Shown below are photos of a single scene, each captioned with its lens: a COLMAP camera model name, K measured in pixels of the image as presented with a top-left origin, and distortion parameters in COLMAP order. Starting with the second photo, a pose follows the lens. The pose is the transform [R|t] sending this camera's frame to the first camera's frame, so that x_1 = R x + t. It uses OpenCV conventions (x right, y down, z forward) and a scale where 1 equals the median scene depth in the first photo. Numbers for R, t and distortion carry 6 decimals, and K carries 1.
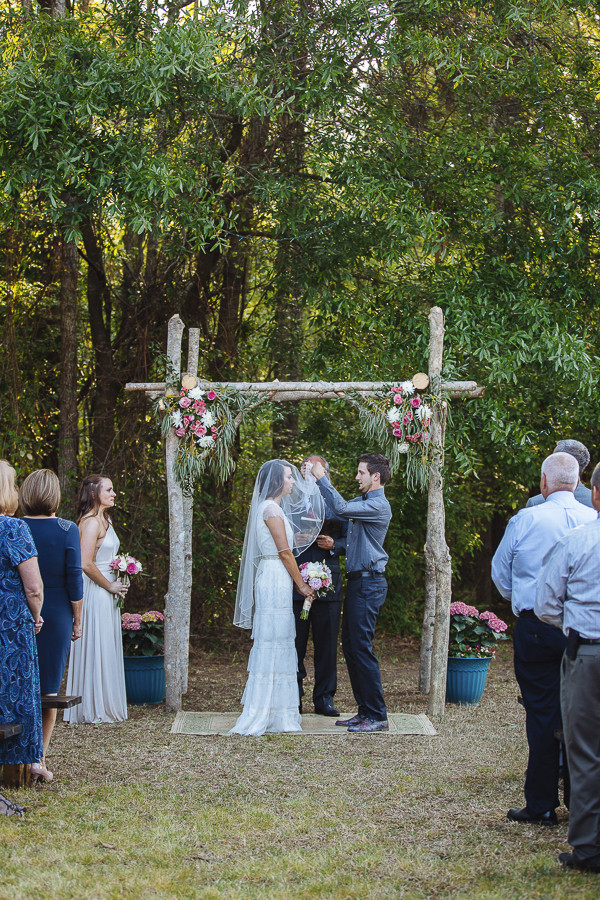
lens RADIAL K [[1862.6, 0, 300.0], [0, 1862.6, 450.0], [0, 0, 1]] dist [0.060595, 0.154629]
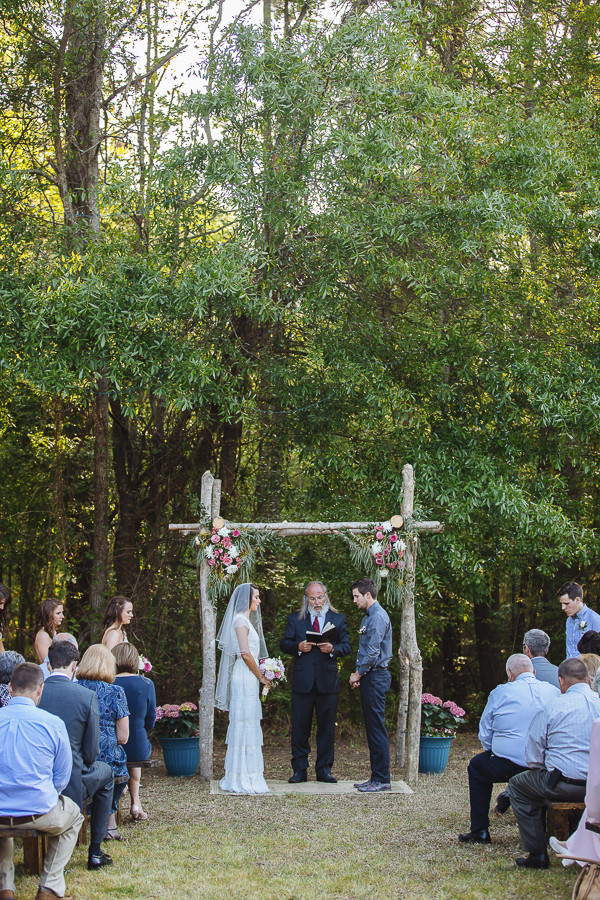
lens RADIAL K [[1791.9, 0, 300.0], [0, 1791.9, 450.0], [0, 0, 1]] dist [0.058722, -0.127826]
pose [[0.999532, -0.003565, 0.030397, -0.040271], [0.005570, 0.997795, -0.066134, -0.004443], [-0.030094, 0.066273, 0.997348, -0.245025]]
